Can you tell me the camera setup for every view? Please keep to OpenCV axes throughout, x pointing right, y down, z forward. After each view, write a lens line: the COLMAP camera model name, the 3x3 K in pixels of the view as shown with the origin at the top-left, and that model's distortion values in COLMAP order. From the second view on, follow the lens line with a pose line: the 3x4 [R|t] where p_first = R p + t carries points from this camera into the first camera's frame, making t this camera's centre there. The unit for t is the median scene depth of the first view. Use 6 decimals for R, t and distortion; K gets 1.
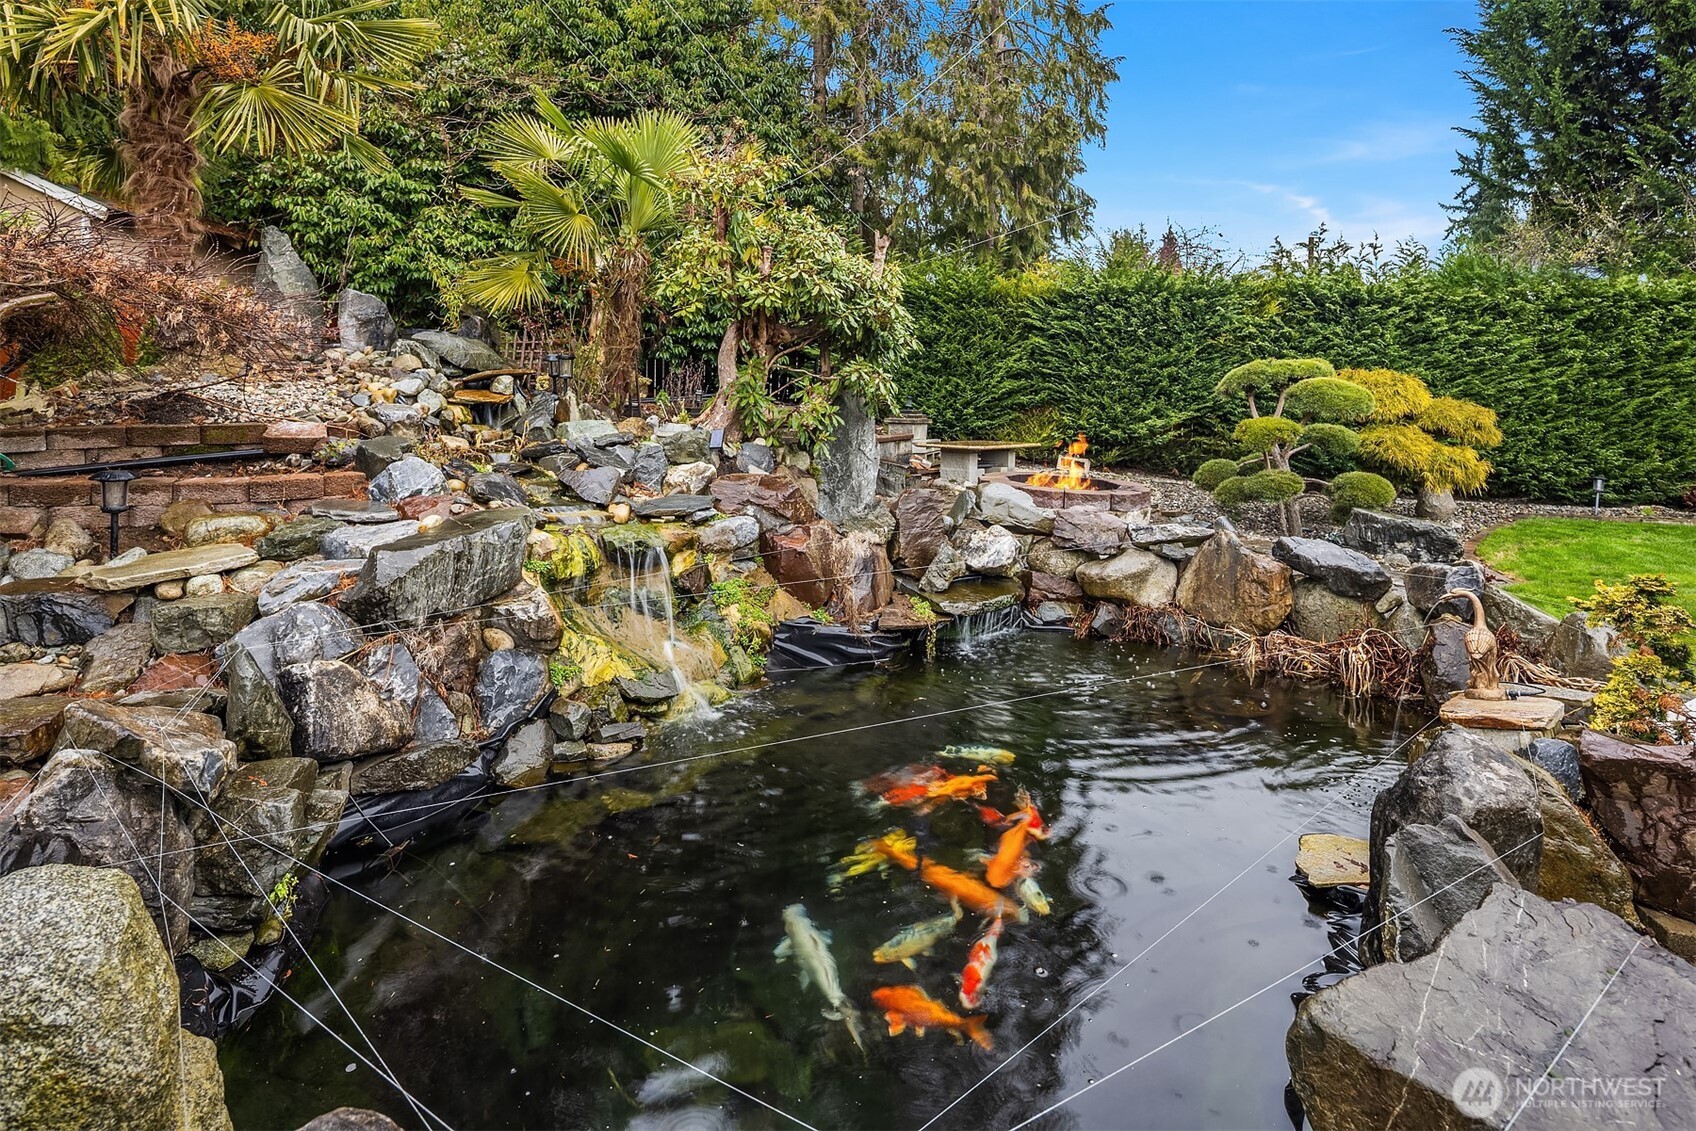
lens RADIAL K [[836.3, 0, 849.8], [0, 836.3, 530.5], [0, 0, 1]] dist [0.001481, -0.000056]
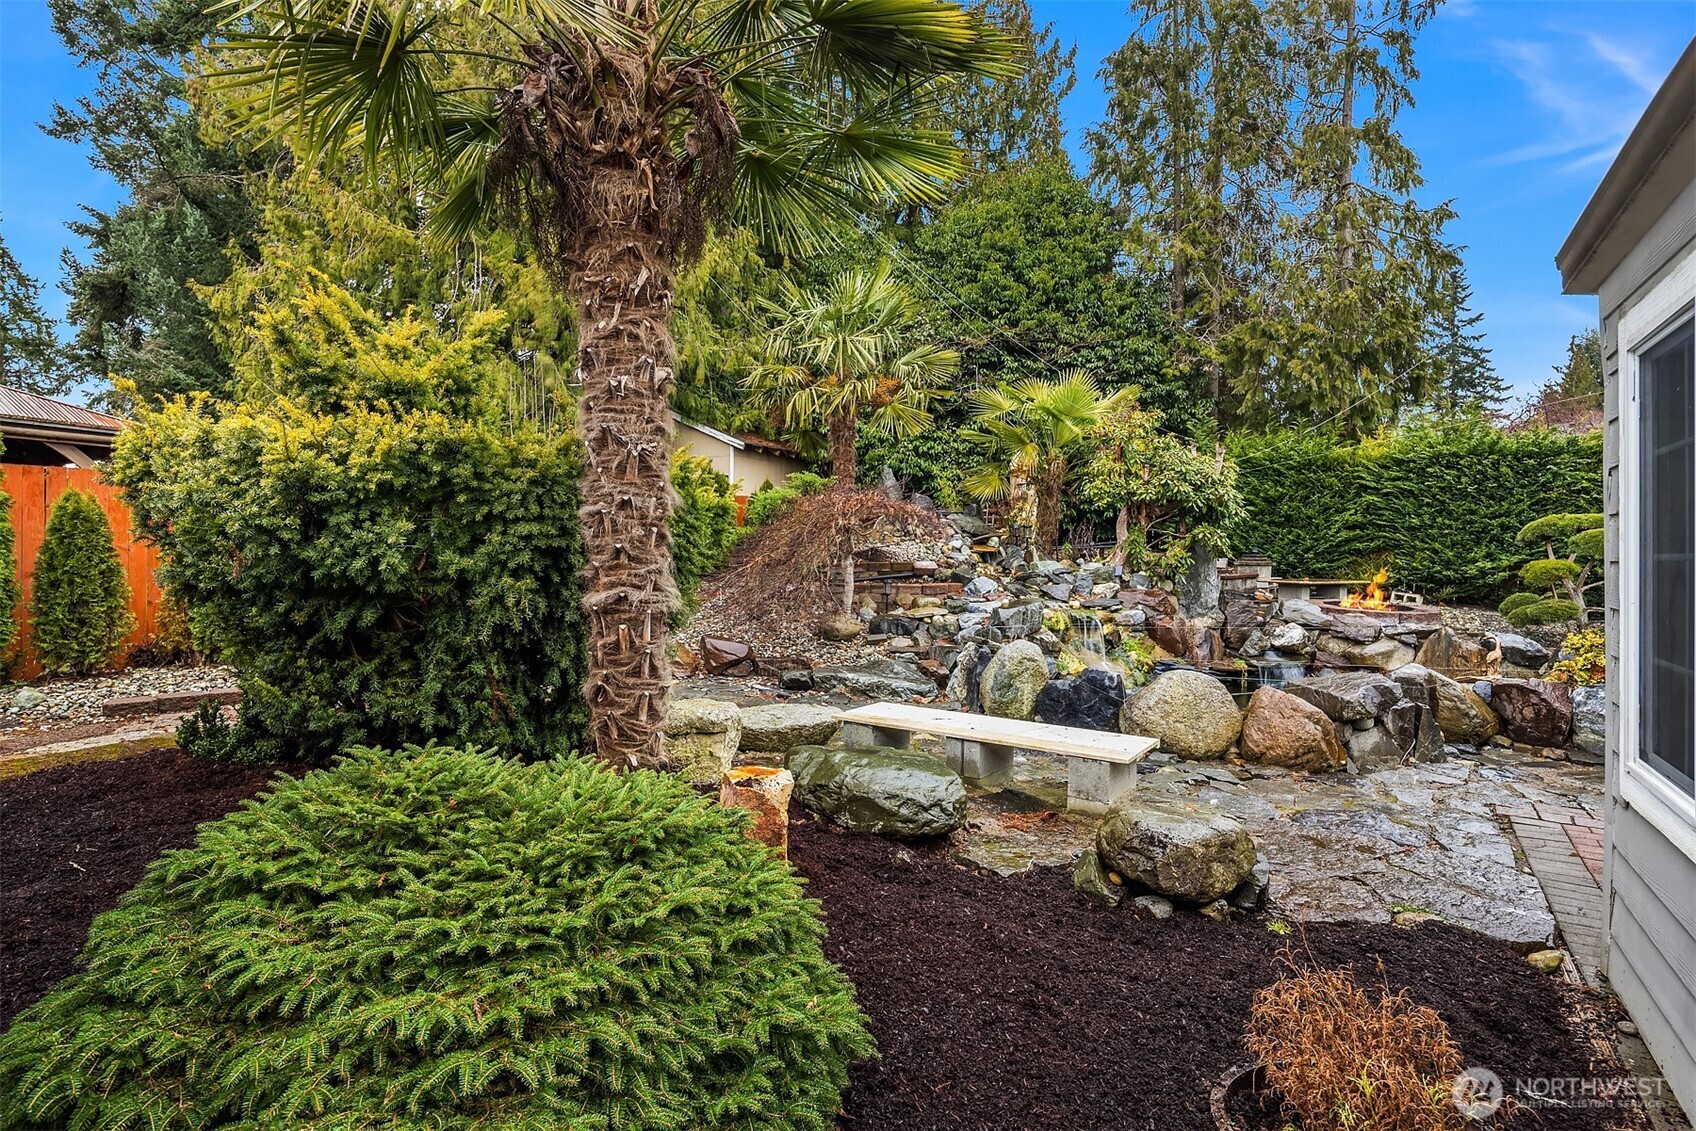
lens RADIAL K [[836.3, 0, 849.8], [0, 836.3, 530.5], [0, 0, 1]] dist [0.001481, -0.000056]
pose [[0.915519, -0.014846, -0.402001, 0.034754], [-0.054438, 0.985554, -0.160374, 0.112436], [0.398575, 0.168709, 0.901485, -0.784997]]
